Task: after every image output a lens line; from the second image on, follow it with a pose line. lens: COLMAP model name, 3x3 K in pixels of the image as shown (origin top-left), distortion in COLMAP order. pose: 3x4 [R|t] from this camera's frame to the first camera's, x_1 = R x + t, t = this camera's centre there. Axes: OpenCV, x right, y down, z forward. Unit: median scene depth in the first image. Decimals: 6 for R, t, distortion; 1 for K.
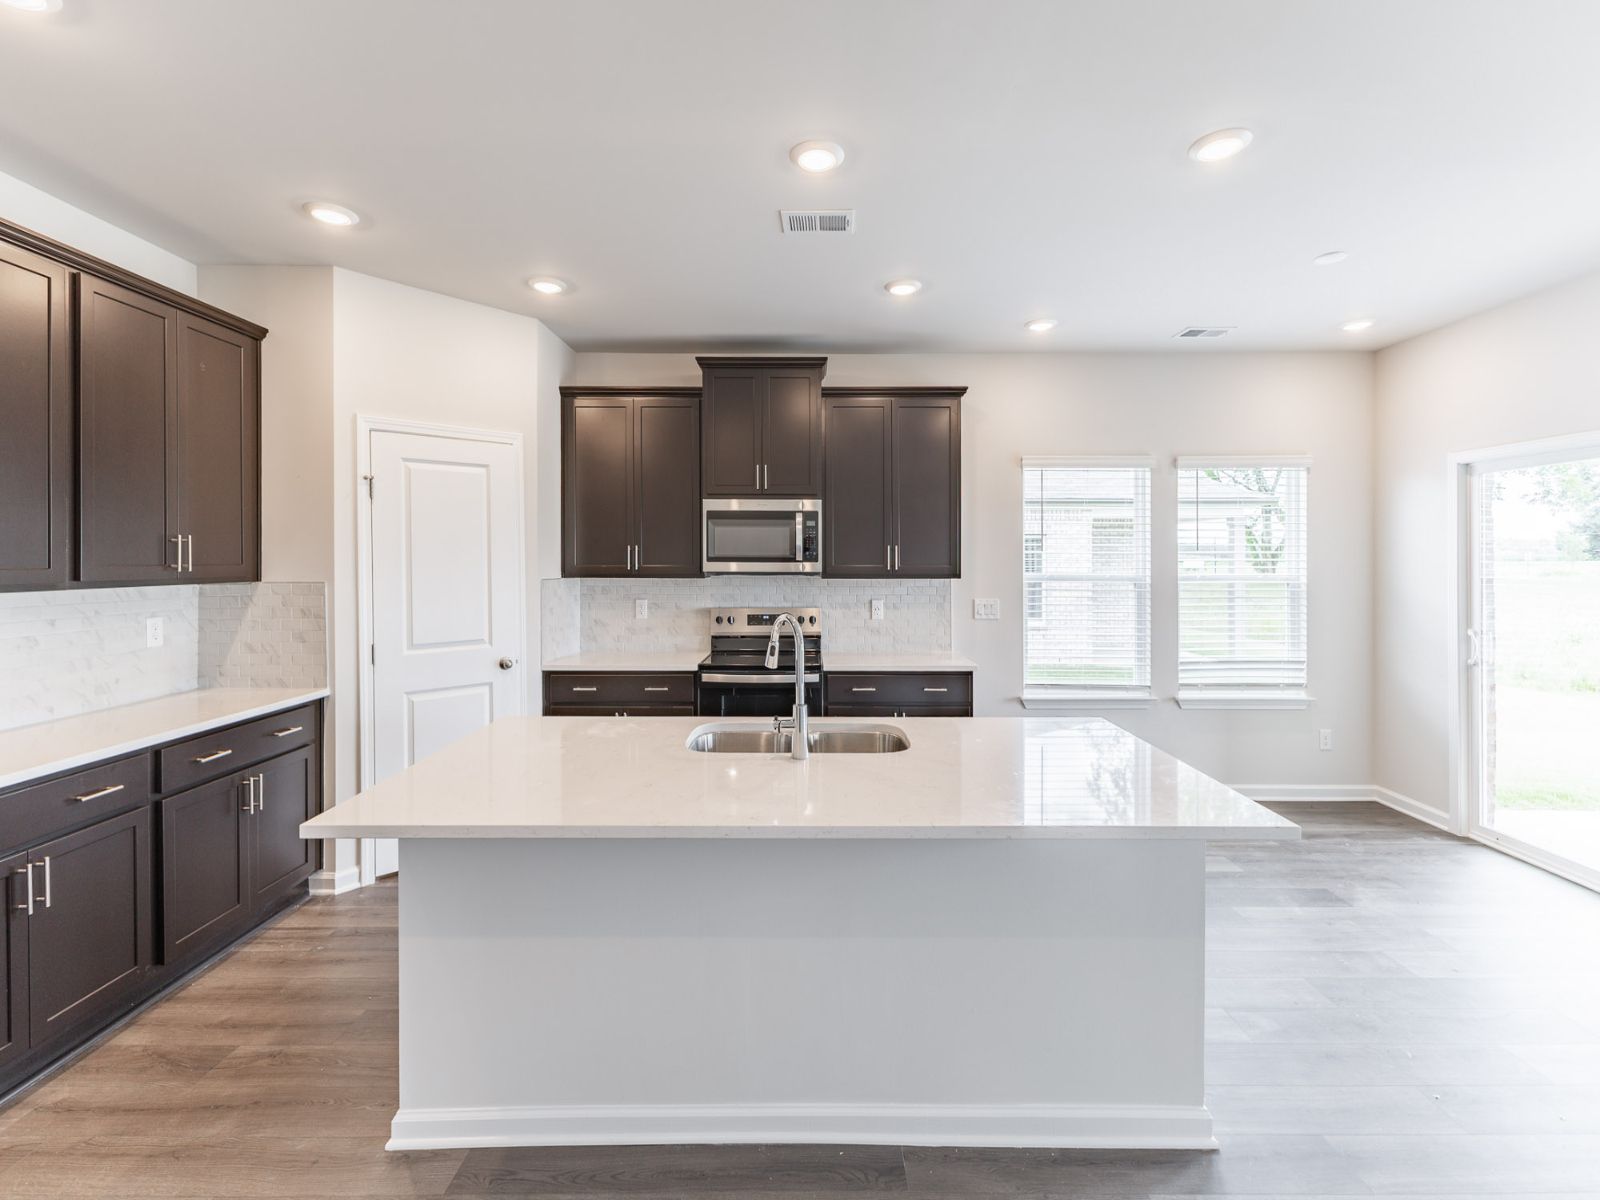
lens RADIAL K [[689.4, 0, 797.1], [0, 689.4, 568.8], [0, 0, 1]] dist [0.000880, 0.000043]
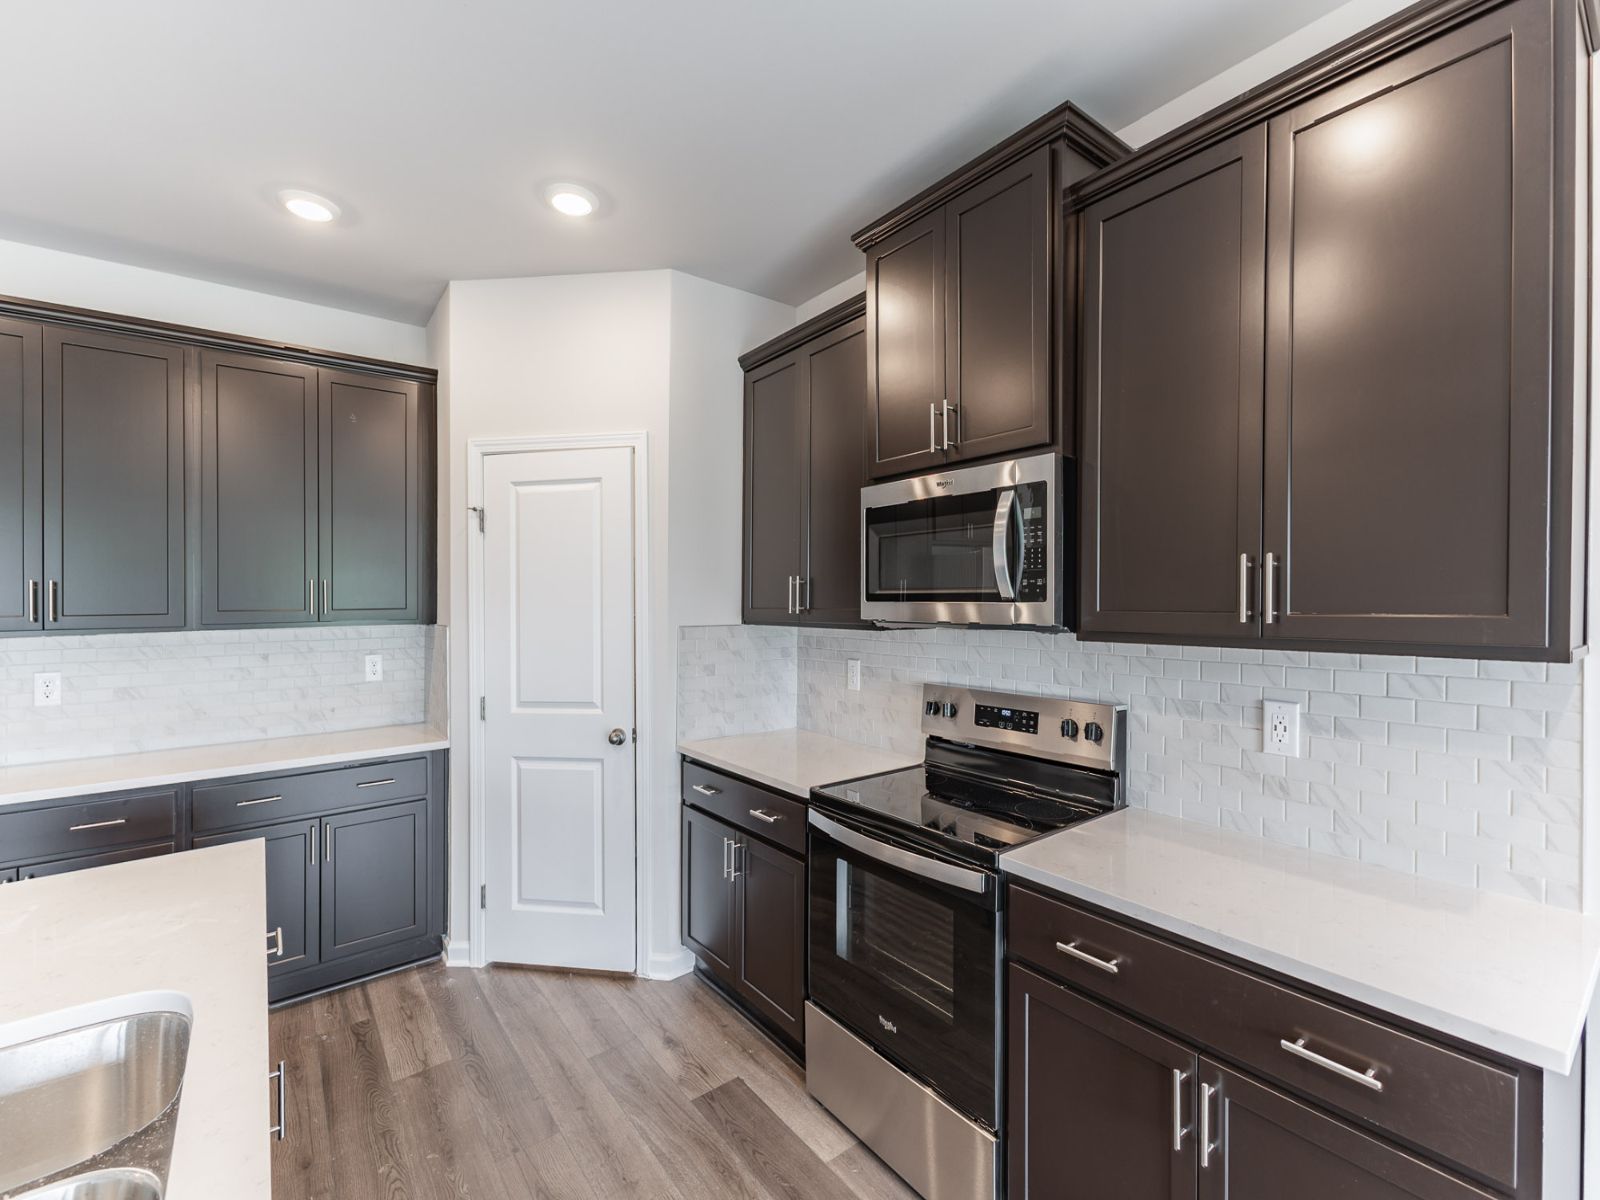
lens RADIAL K [[696.9, 0, 800.0], [0, 696.9, 600.0], [0, 0, 1]] dist [0.012598, -0.000479]
pose [[0.622803, -0.002783, -0.782374, 0.273059], [-0.000670, 0.999991, -0.004090, -0.009082], [0.782378, 0.003072, 0.622796, 0.613340]]
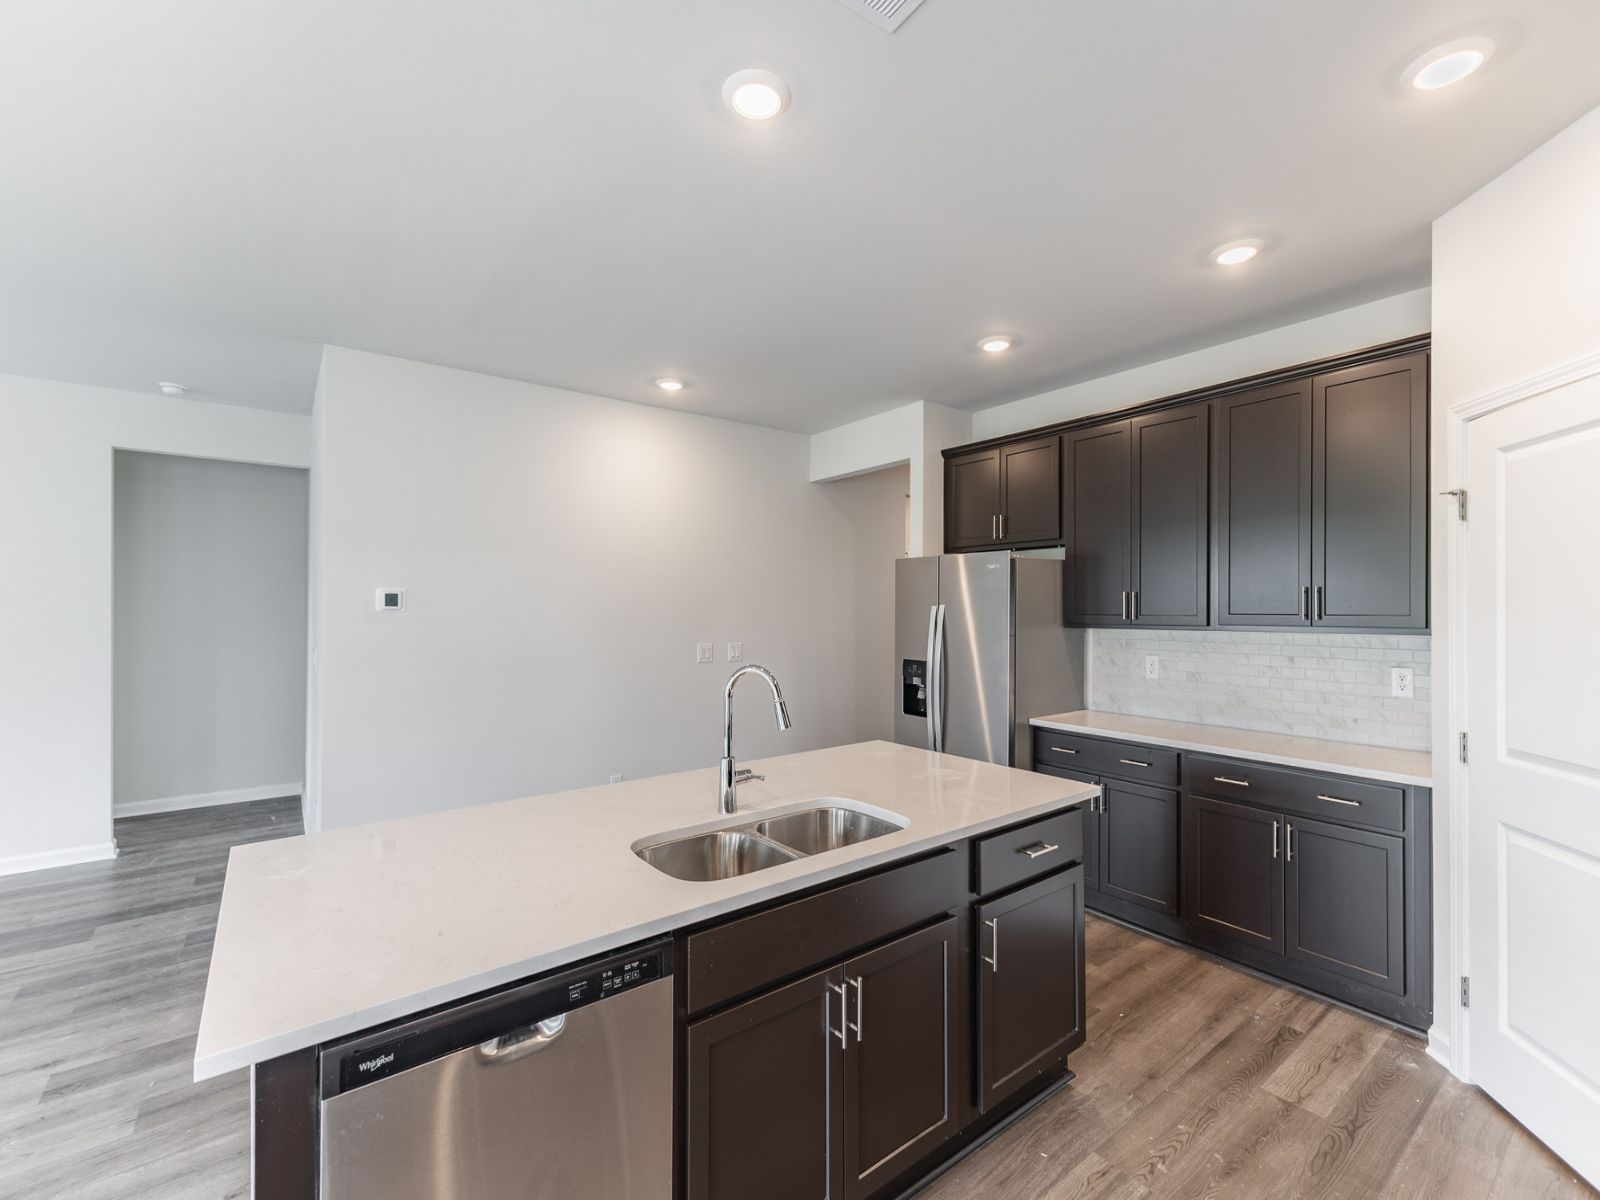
lens RADIAL K [[685.5, 0, 800.0], [0, 685.5, 600.0], [0, 0, 1]] dist [-0.000660, 0.000154]
pose [[-0.791959, -0.002021, -0.610571, 0.260665], [-0.002864, 0.999996, 0.000405, -0.017637], [0.610568, 0.002070, -0.791961, 0.918412]]
